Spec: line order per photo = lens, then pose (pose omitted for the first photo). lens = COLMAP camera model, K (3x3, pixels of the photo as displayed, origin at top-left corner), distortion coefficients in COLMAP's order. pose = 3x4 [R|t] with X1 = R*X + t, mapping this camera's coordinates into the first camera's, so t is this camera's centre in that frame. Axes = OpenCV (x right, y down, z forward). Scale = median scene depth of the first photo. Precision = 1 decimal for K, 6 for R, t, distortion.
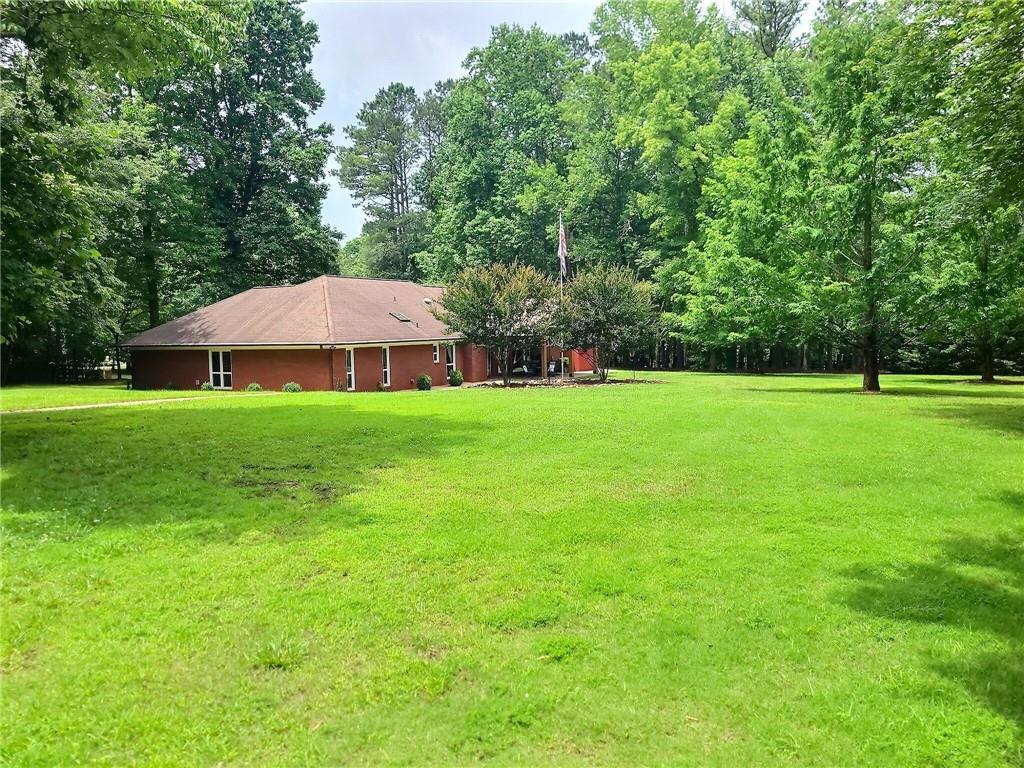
lens RADIAL K [[794.6, 0, 512.0], [0, 794.6, 384.0], [0, 0, 1]] dist [0.045948, -0.007345]
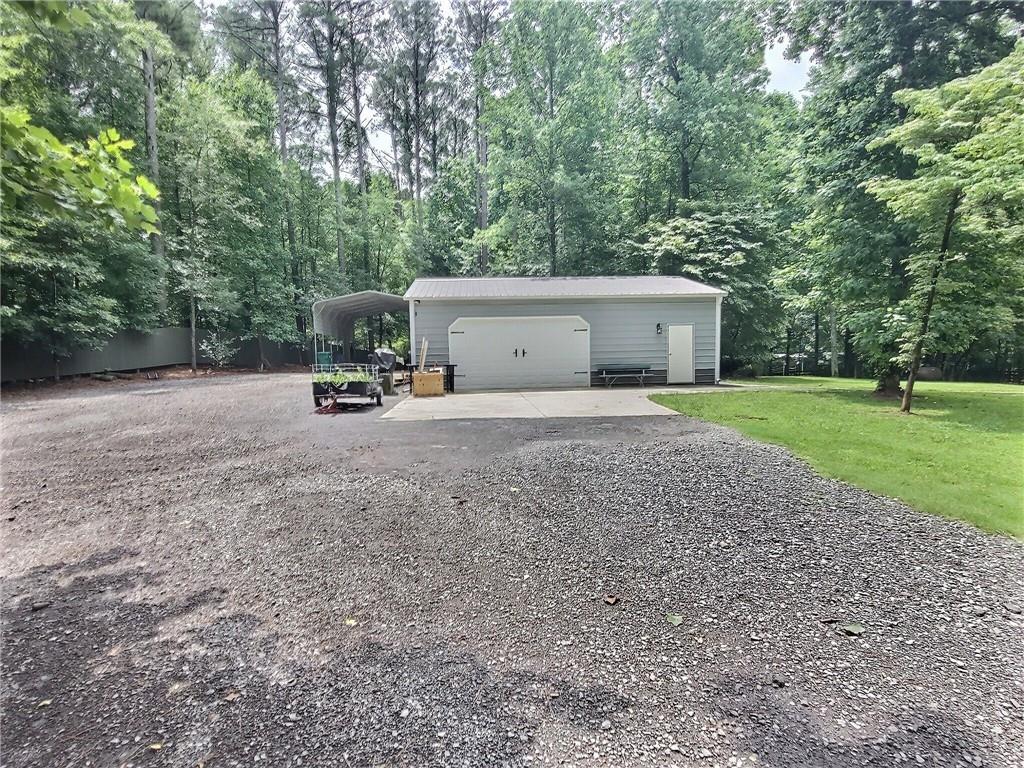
lens RADIAL K [[538.0, 0, 509.7], [0, 538.0, 404.2], [0, 0, 1]] dist [-0.009551, 0.000277]
pose [[0.302749, 0.088908, -0.948914, 0.210284], [-0.052367, 0.995687, 0.076583, 0.029969], [0.951631, 0.026507, 0.306099, -0.323329]]
